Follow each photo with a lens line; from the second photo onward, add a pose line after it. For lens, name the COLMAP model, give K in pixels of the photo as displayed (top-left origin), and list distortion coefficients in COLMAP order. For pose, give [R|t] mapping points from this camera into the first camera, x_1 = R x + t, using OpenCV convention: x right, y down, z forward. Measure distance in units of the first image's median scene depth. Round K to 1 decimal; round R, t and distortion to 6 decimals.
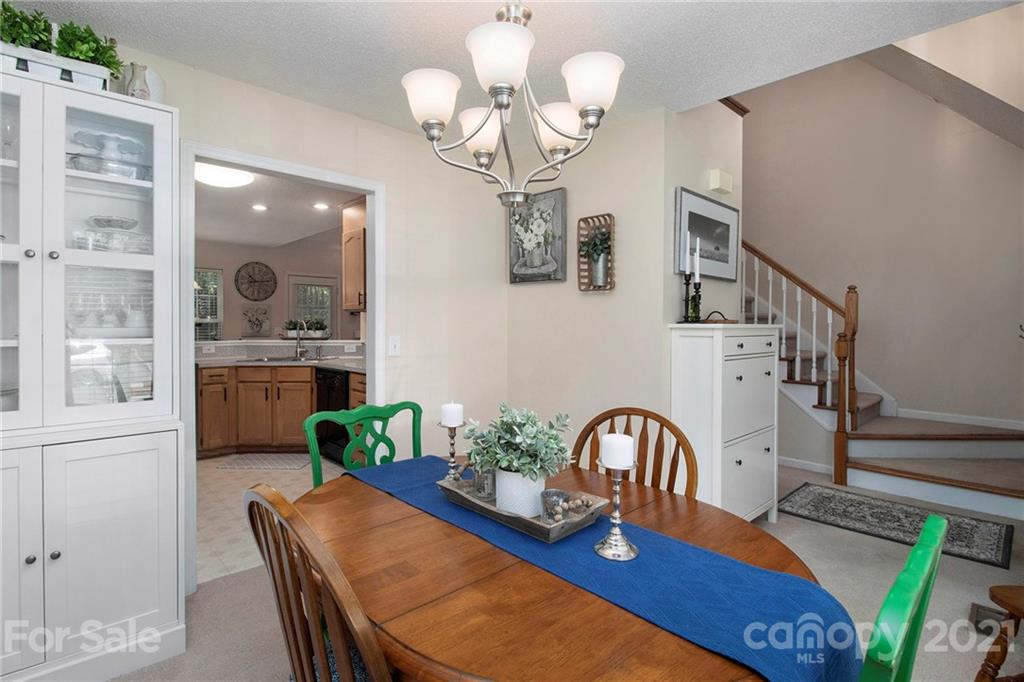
lens RADIAL K [[494.6, 0, 490.5], [0, 494.6, 334.2], [0, 0, 1]] dist [-0.002316, -0.012933]
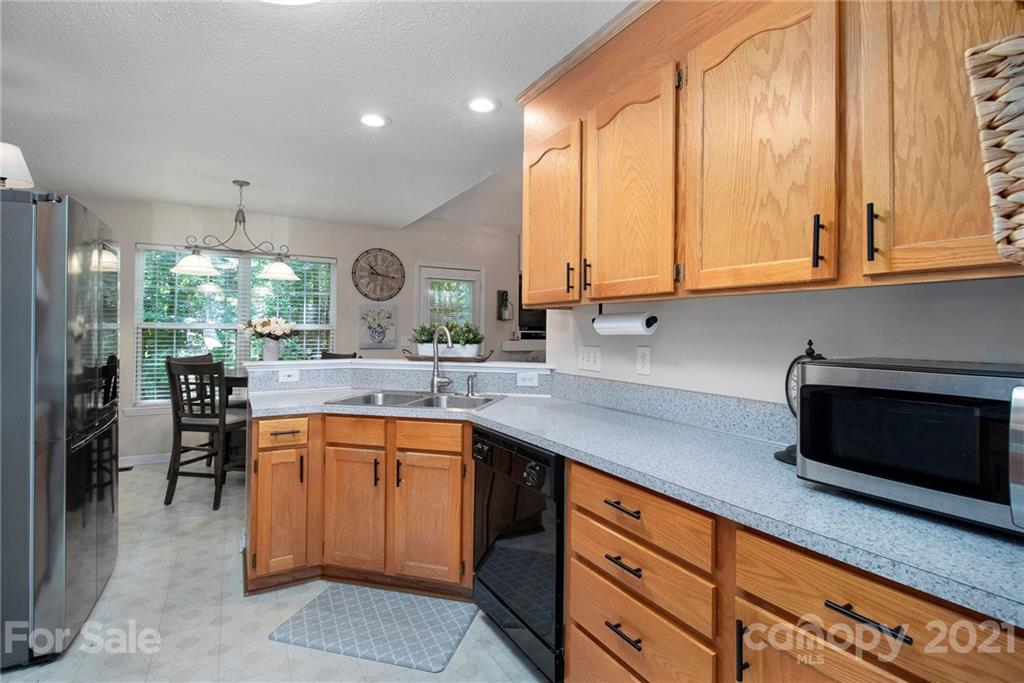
lens RADIAL K [[494.6, 0, 490.5], [0, 494.6, 334.7], [0, 0, 1]] dist [-0.002316, -0.012933]
pose [[0.970395, 0.008560, -0.241373, -0.217855], [-0.012725, 0.999796, -0.015701, -0.011280], [0.241189, 0.018308, 0.970305, 0.531561]]
